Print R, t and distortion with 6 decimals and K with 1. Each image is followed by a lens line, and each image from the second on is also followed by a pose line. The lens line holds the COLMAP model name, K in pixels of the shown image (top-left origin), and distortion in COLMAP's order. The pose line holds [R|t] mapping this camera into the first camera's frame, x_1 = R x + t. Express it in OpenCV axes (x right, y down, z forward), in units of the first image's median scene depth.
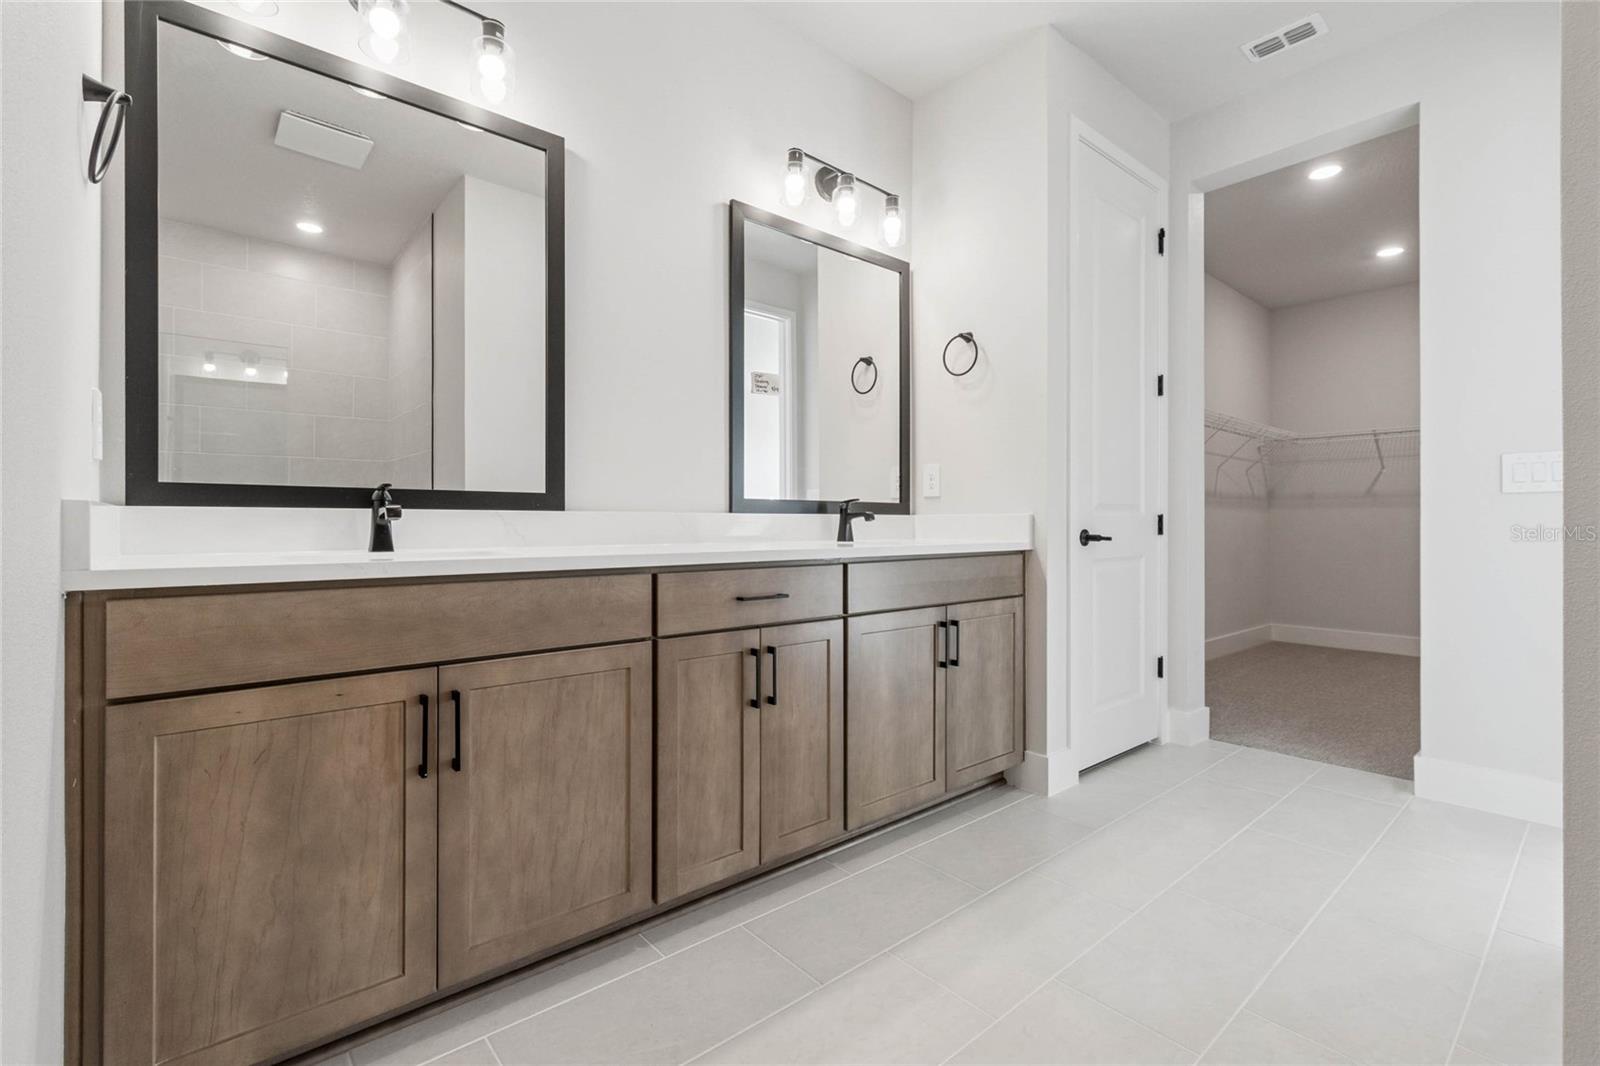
lens RADIAL K [[712.7, 0, 816.5], [0, 712.7, 526.4], [0, 0, 1]] dist [0.003044, -0.002234]
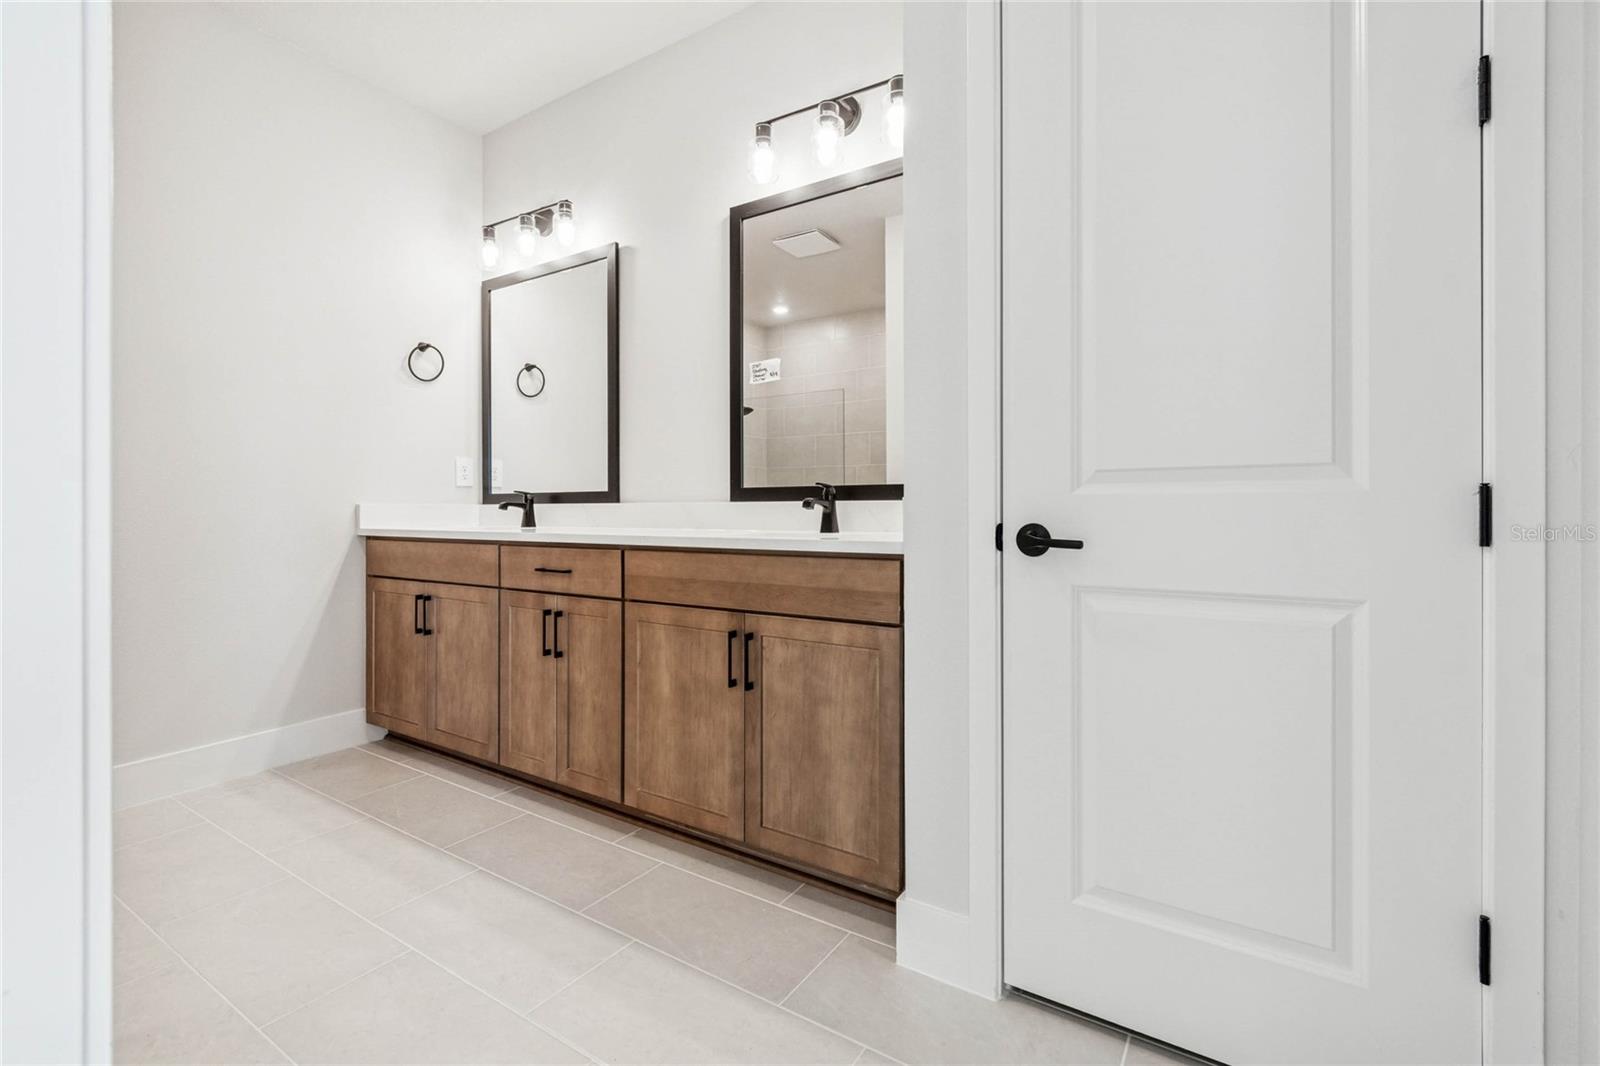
lens RADIAL K [[712.7, 0, 785.2], [0, 712.7, 518.3], [0, 0, 1]] dist [0.003044, -0.002234]
pose [[0.267090, 0.009318, -0.963627, 1.277644], [-0.003379, 0.999956, 0.008733, -0.005847], [0.963666, 0.000923, 0.267110, 1.082594]]
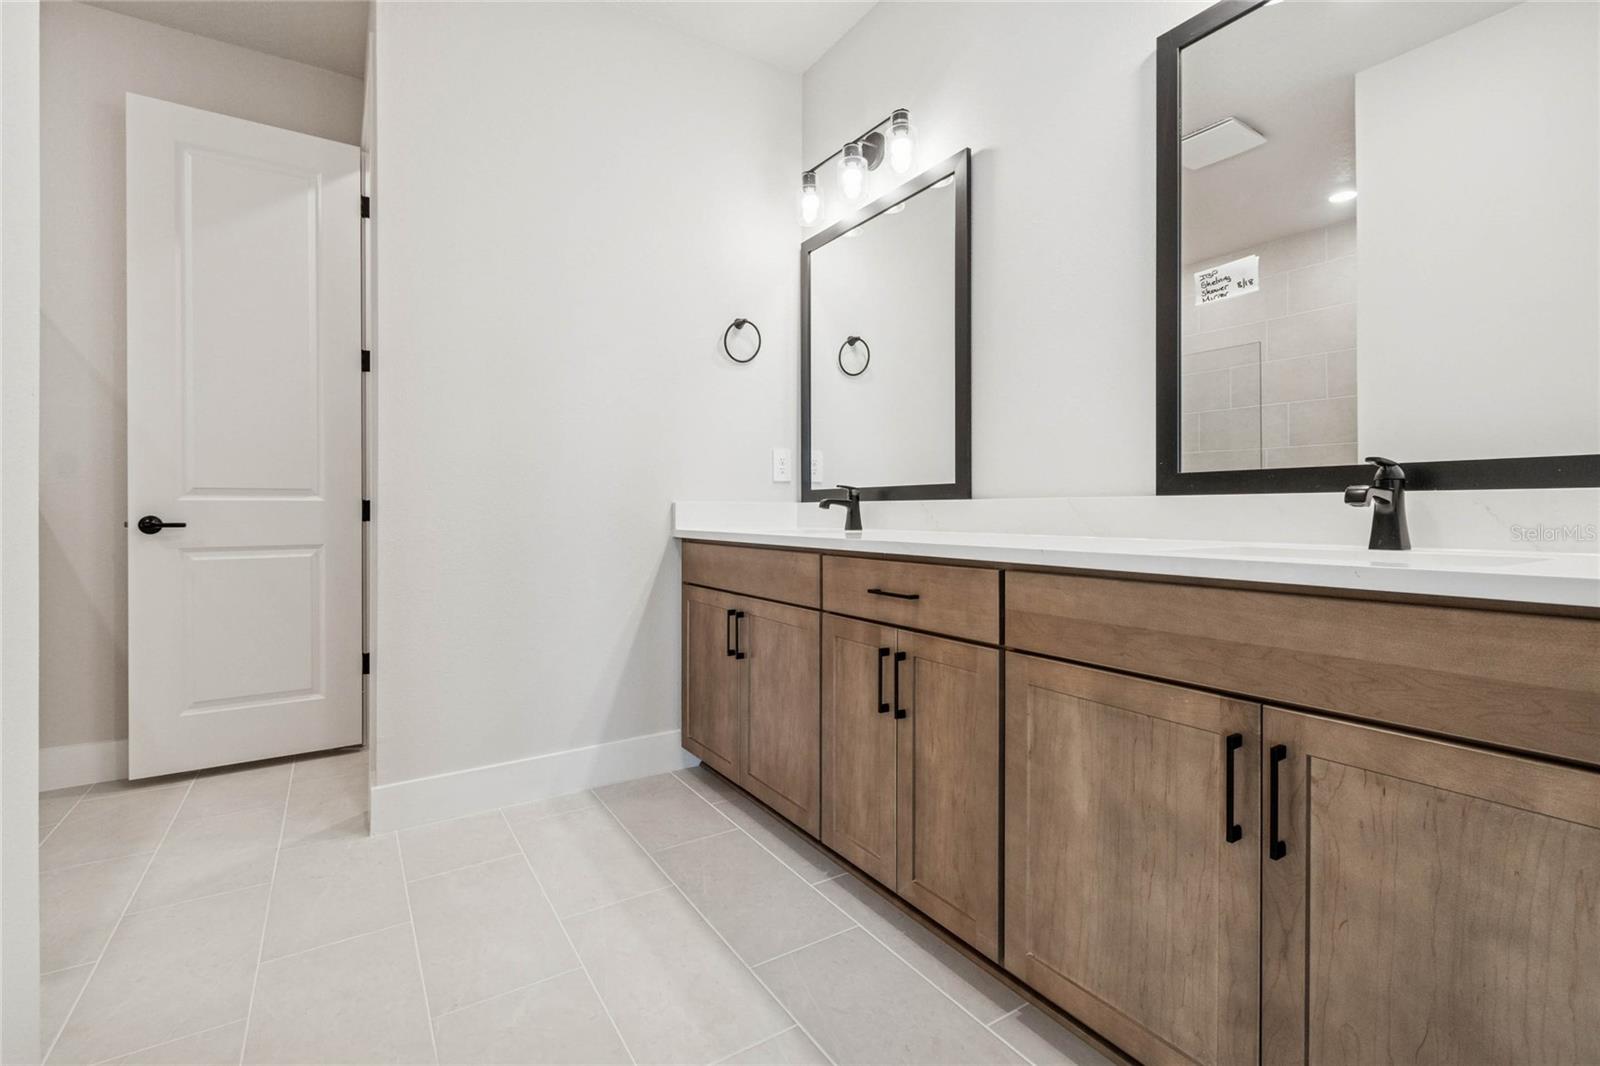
lens RADIAL K [[712.7, 0, 773.4], [0, 712.7, 512.0], [0, 0, 1]] dist [0.003044, -0.002234]
pose [[-0.169293, 0.002700, -0.985562, 0.851191], [-0.001430, 0.999995, 0.002986, -0.006381], [0.985565, 0.001915, -0.169288, 1.026210]]
